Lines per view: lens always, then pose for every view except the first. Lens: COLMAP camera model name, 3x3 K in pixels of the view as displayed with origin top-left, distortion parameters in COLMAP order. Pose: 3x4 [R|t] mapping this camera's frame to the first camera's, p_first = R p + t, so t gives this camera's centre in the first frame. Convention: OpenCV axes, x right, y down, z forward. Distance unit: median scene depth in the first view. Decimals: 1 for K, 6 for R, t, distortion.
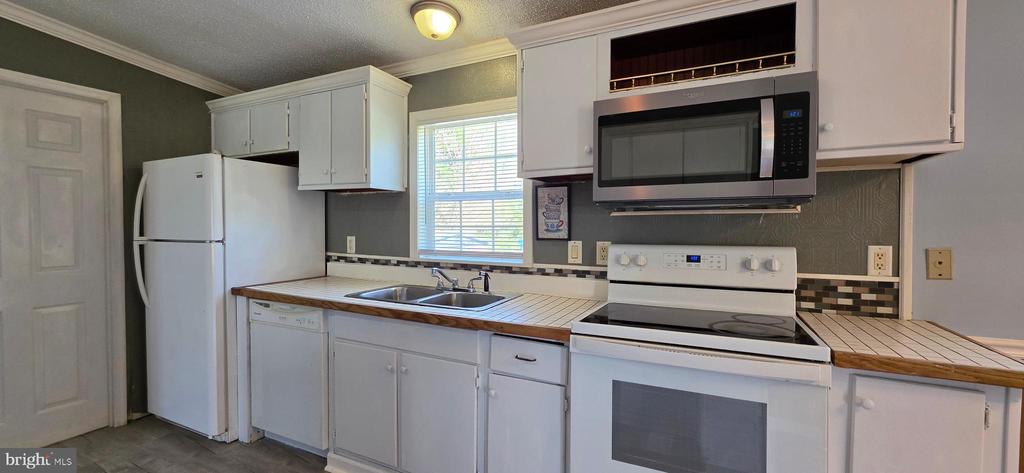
lens RADIAL K [[413.3, 0, 509.8], [0, 413.3, 237.5], [0, 0, 1]] dist [-0.001879, 0.000150]
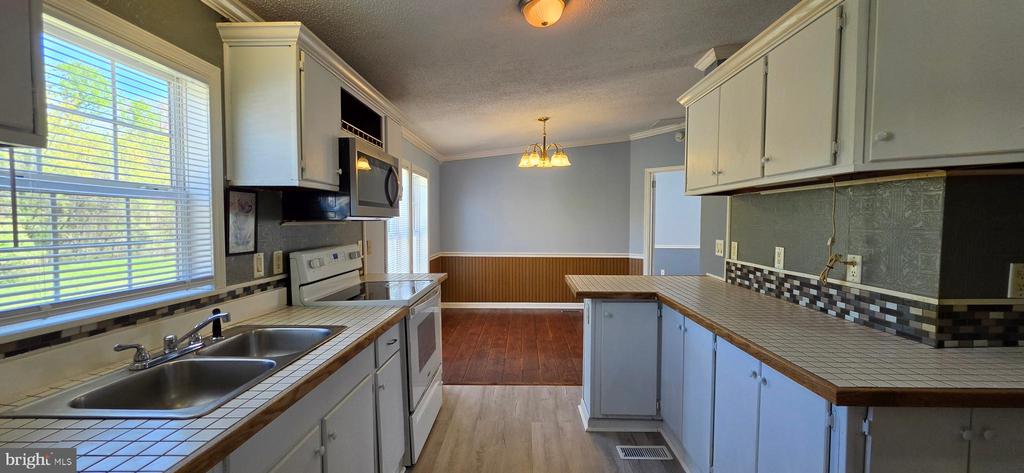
lens RADIAL K [[413.3, 0, 515.3], [0, 413.3, 237.5], [0, 0, 1]] dist [-0.001879, 0.000150]
pose [[-0.422935, -0.035226, 0.905475, -0.813691], [0.028292, 0.998244, 0.052049, -0.051083], [-0.905718, 0.047631, -0.421196, 0.769438]]
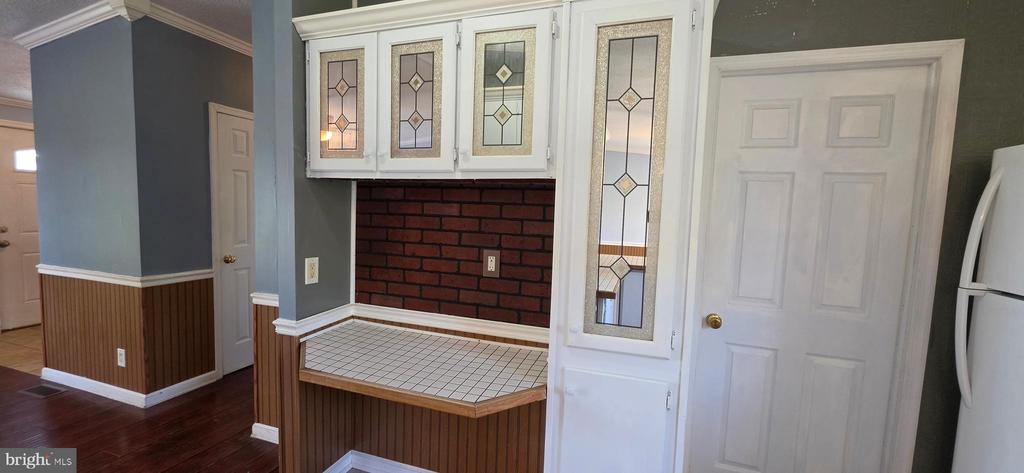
lens RADIAL K [[413.3, 0, 511.8], [0, 413.3, 238.8], [0, 0, 1]] dist [-0.001879, 0.000150]
pose [[0.116937, 0.080716, -0.989854, -0.437061], [-0.068144, 0.994995, 0.073085, -0.063256], [0.990799, 0.058906, 0.121852, 0.317518]]
